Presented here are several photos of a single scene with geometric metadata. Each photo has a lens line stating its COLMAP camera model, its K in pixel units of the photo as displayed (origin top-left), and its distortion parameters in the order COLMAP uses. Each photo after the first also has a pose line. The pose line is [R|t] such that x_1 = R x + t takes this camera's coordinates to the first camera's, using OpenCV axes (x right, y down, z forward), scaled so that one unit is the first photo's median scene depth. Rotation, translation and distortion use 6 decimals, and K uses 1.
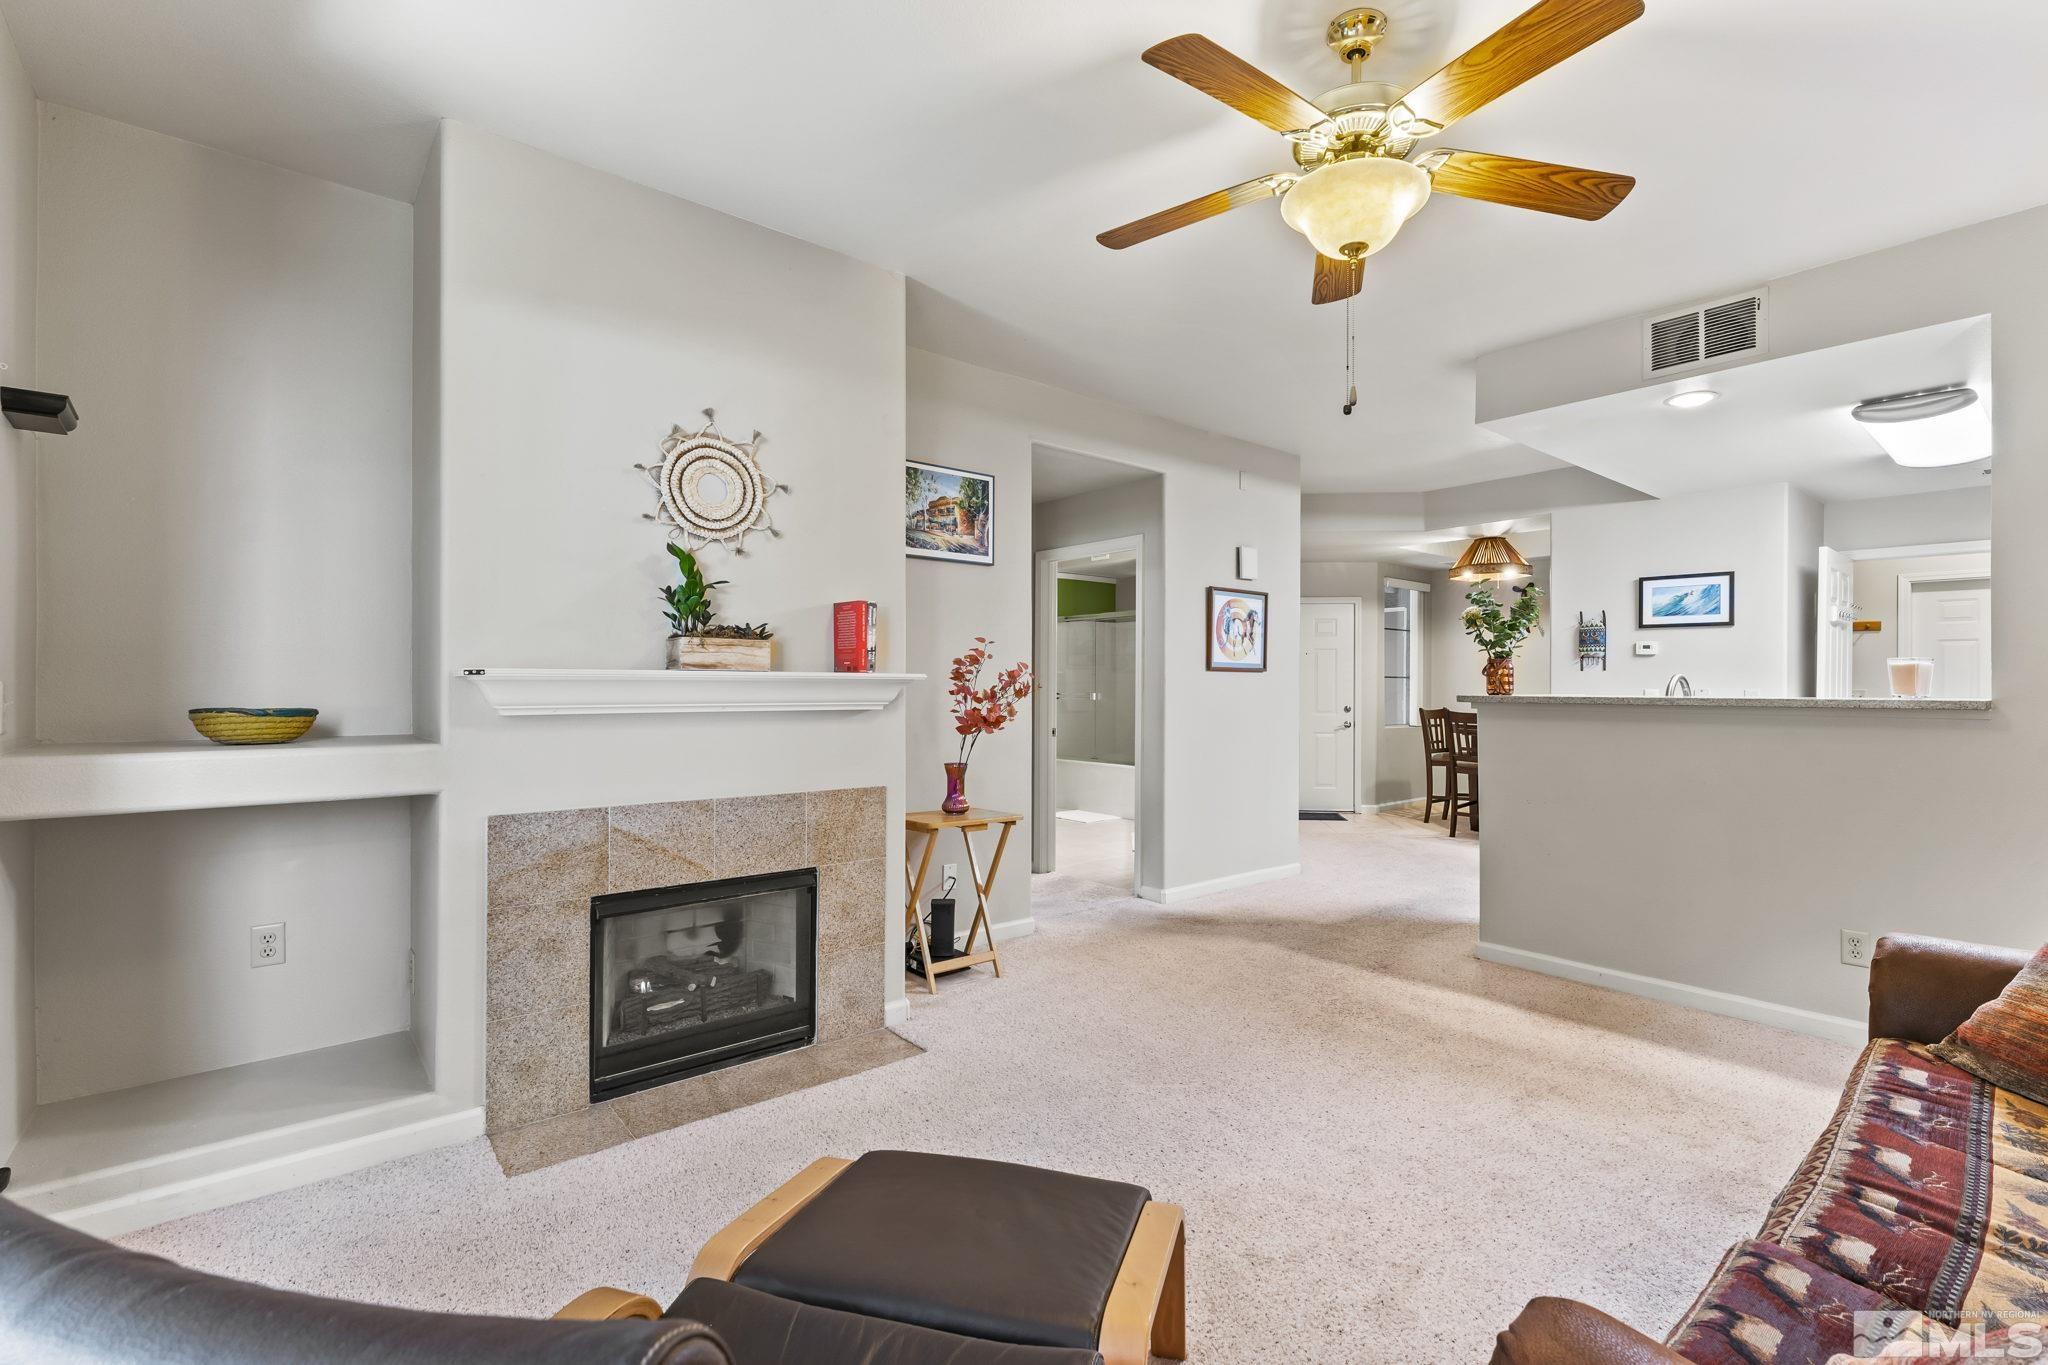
lens RADIAL K [[924.2, 0, 1056.1], [0, 924.2, 685.7], [0, 0, 1]] dist [-0.002416, -0.000184]
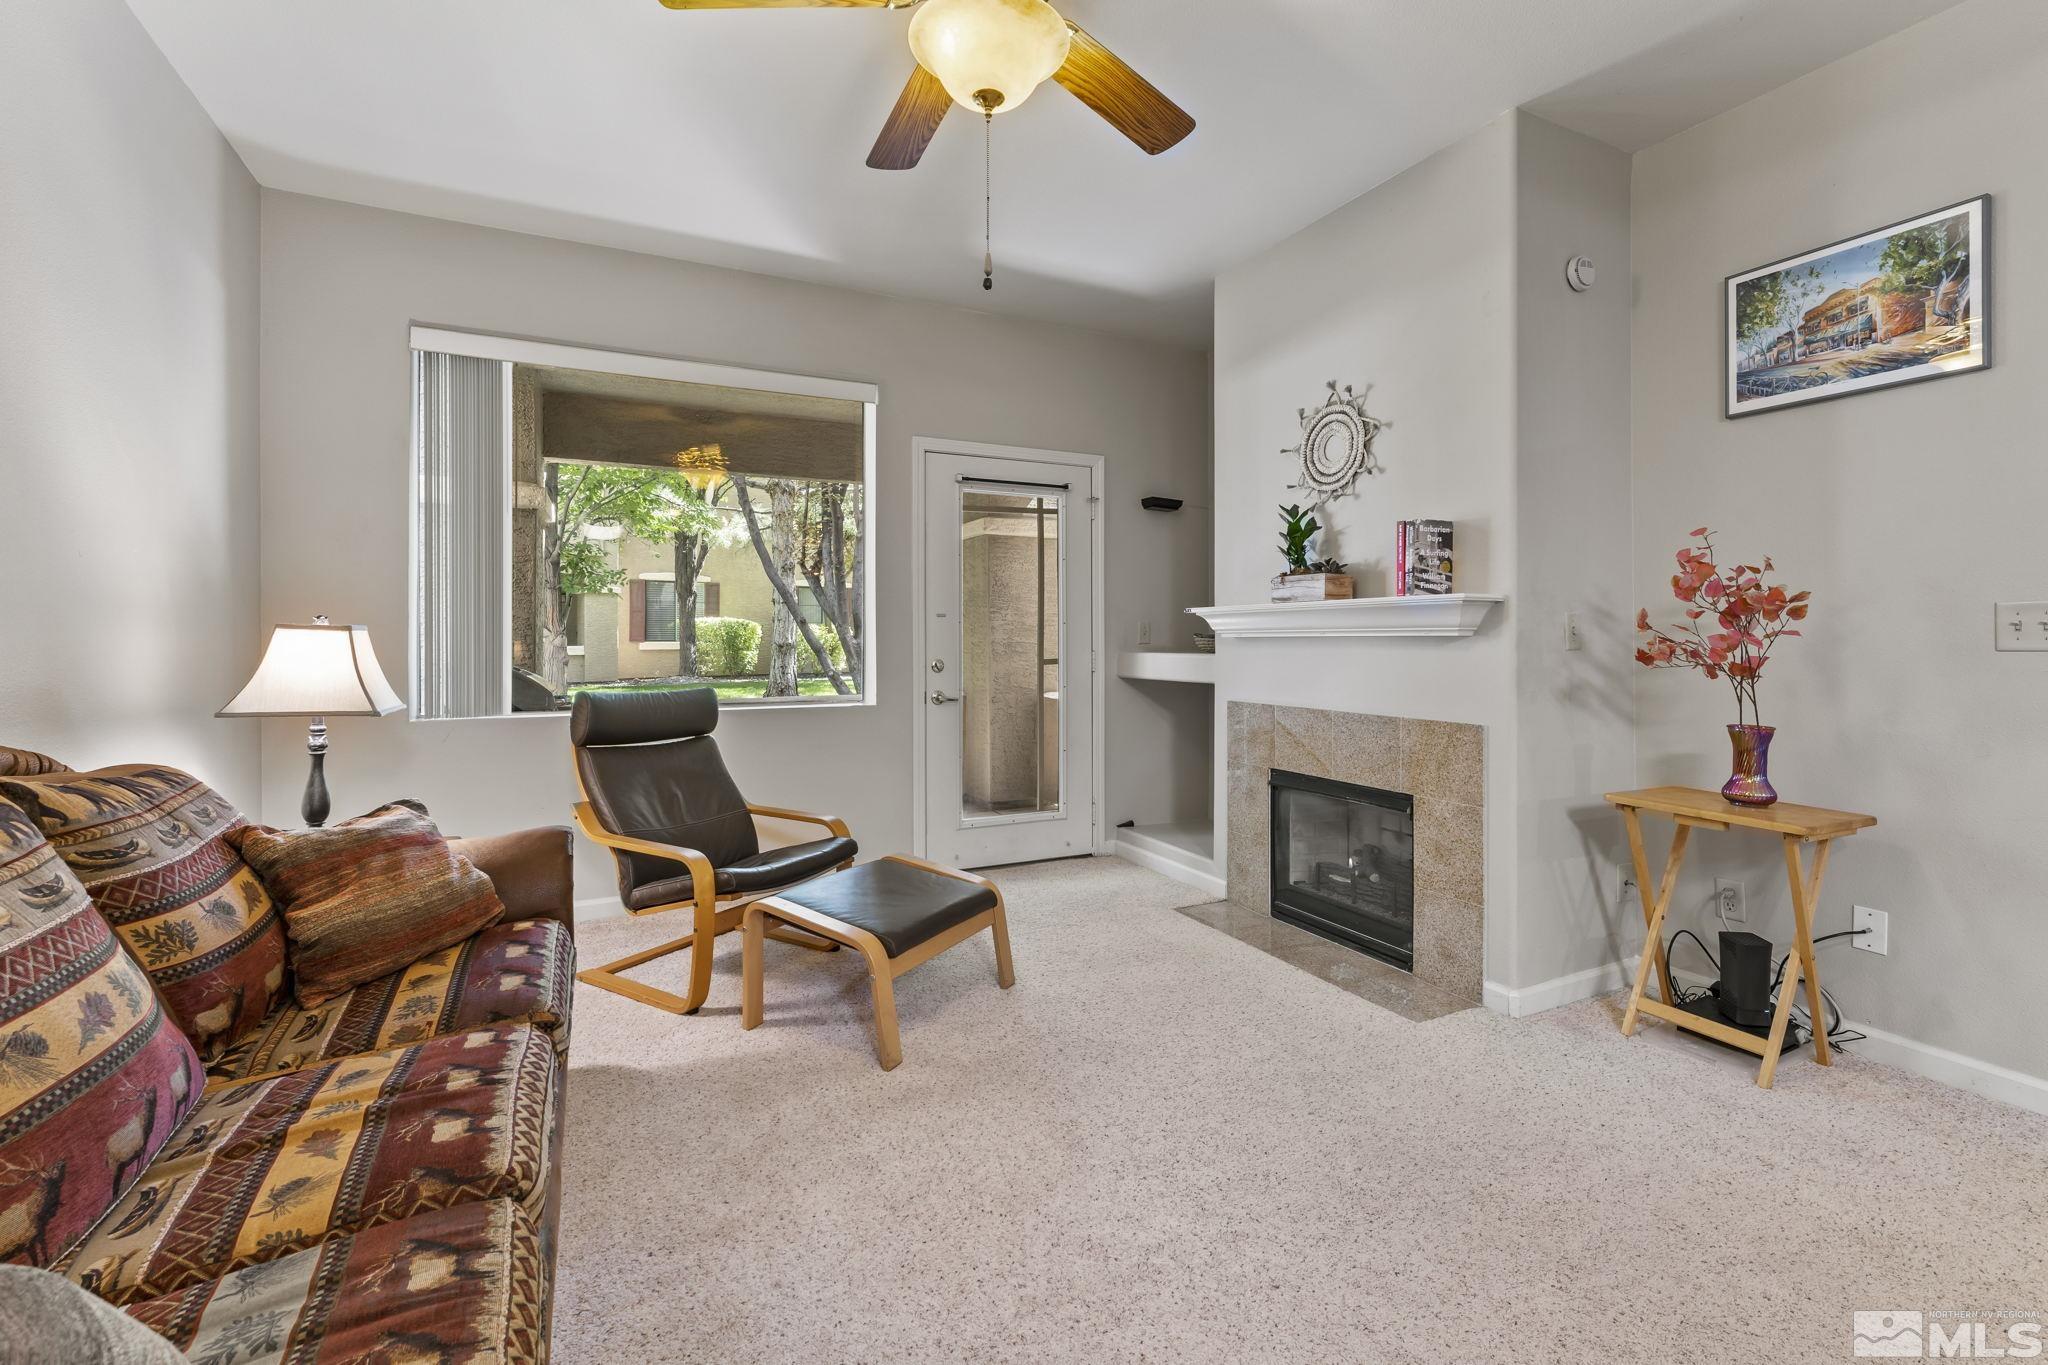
lens RADIAL K [[882.7, 0, 1016.9], [0, 882.7, 639.1], [0, 0, 1]] dist [-0.000991, -0.000194]
pose [[-0.262886, -0.005481, -0.964811, 0.797589], [-0.001068, 0.999985, -0.005390, 0.036486], [0.964826, -0.000386, -0.262888, 0.878816]]
